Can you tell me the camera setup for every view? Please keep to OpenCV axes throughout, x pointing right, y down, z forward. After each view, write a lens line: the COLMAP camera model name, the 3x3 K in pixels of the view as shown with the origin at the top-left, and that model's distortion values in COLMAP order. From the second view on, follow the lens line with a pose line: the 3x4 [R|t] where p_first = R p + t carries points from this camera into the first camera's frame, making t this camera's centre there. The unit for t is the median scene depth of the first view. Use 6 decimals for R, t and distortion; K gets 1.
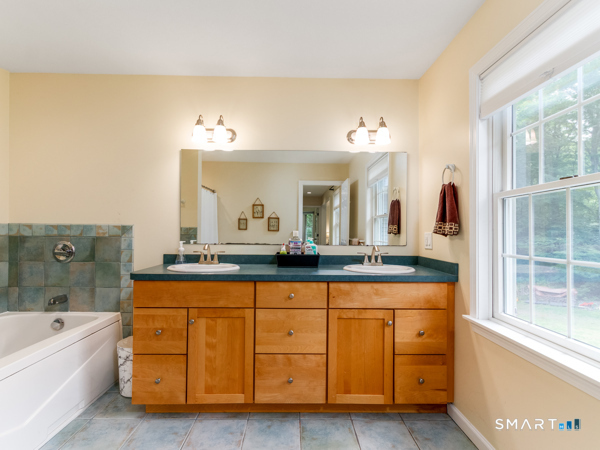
lens RADIAL K [[317.2, 0, 302.9], [0, 317.2, 228.4], [0, 0, 1]] dist [0.008113, -0.002042]
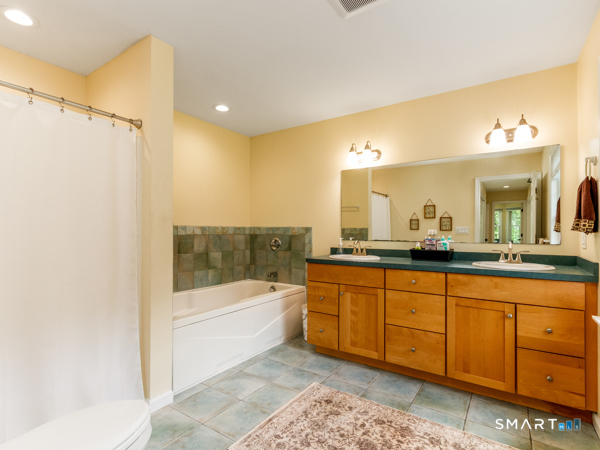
lens RADIAL K [[317.2, 0, 297.6], [0, 317.2, 227.6], [0, 0, 1]] dist [0.008113, -0.002042]
pose [[0.815151, -0.013640, -0.579087, 0.310512], [0.010579, 0.999907, -0.008661, 0.005792], [0.579151, 0.000934, 0.815219, -0.270581]]
